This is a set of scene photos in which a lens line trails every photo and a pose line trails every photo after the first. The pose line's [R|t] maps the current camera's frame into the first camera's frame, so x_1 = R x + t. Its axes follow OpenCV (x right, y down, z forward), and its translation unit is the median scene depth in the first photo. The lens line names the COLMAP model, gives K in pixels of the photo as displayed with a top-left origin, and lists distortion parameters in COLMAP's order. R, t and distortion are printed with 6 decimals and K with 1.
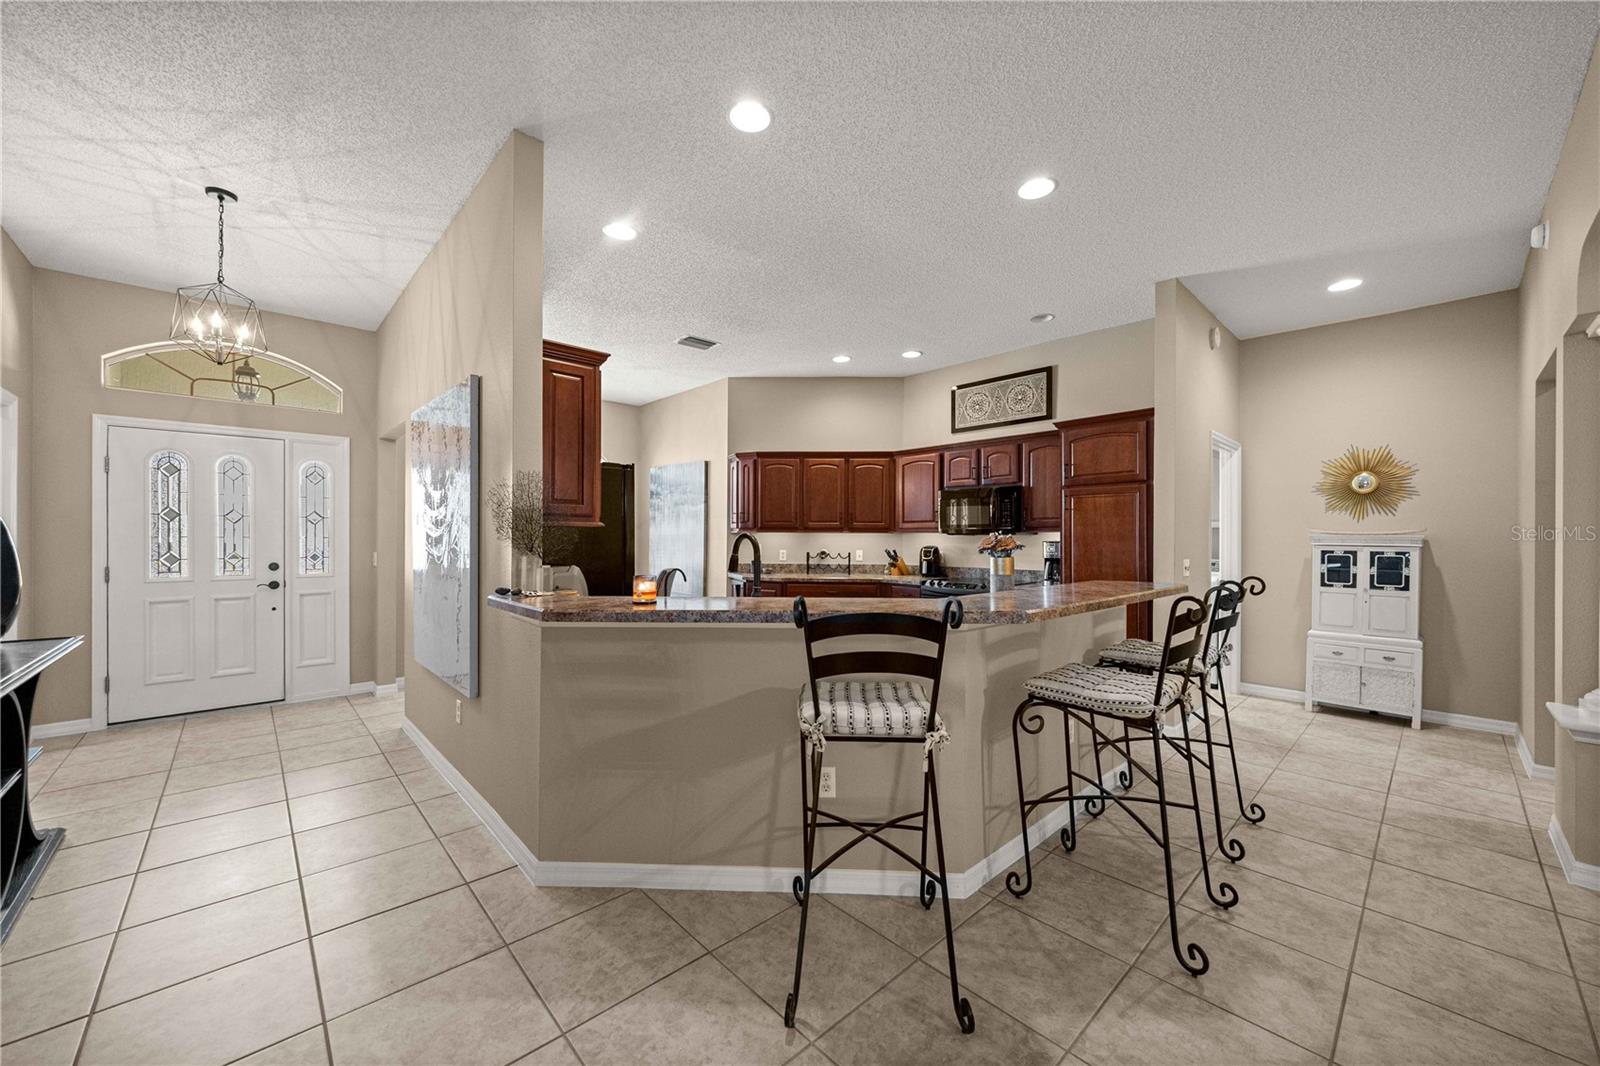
lens RADIAL K [[595.3, 0, 802.7], [0, 595.3, 542.9], [0, 0, 1]] dist [-0.013176, -0.000628]
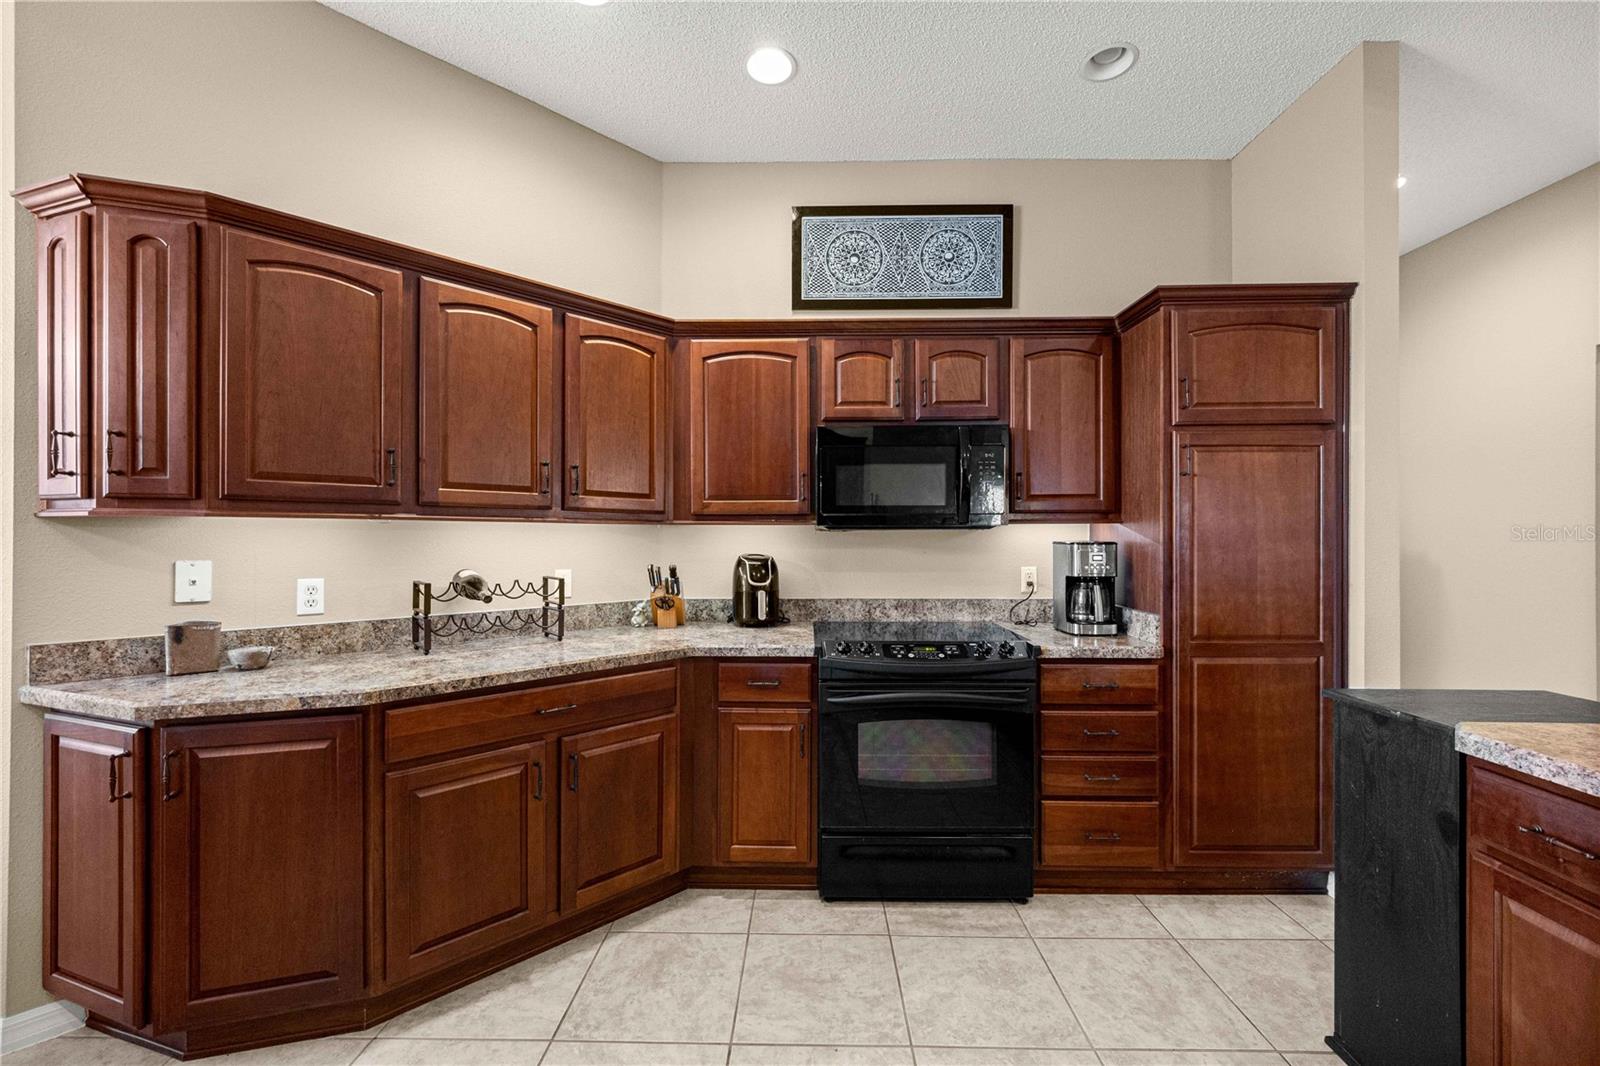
lens RADIAL K [[632.6, 0, 797.1], [0, 632.6, 538.5], [0, 0, 1]] dist [-0.001109, -0.000711]
pose [[0.701734, -0.004843, 0.712423, -0.100525], [0.007892, 0.999968, -0.000975, -0.006560], [-0.712396, 0.006307, 0.701750, 0.688611]]
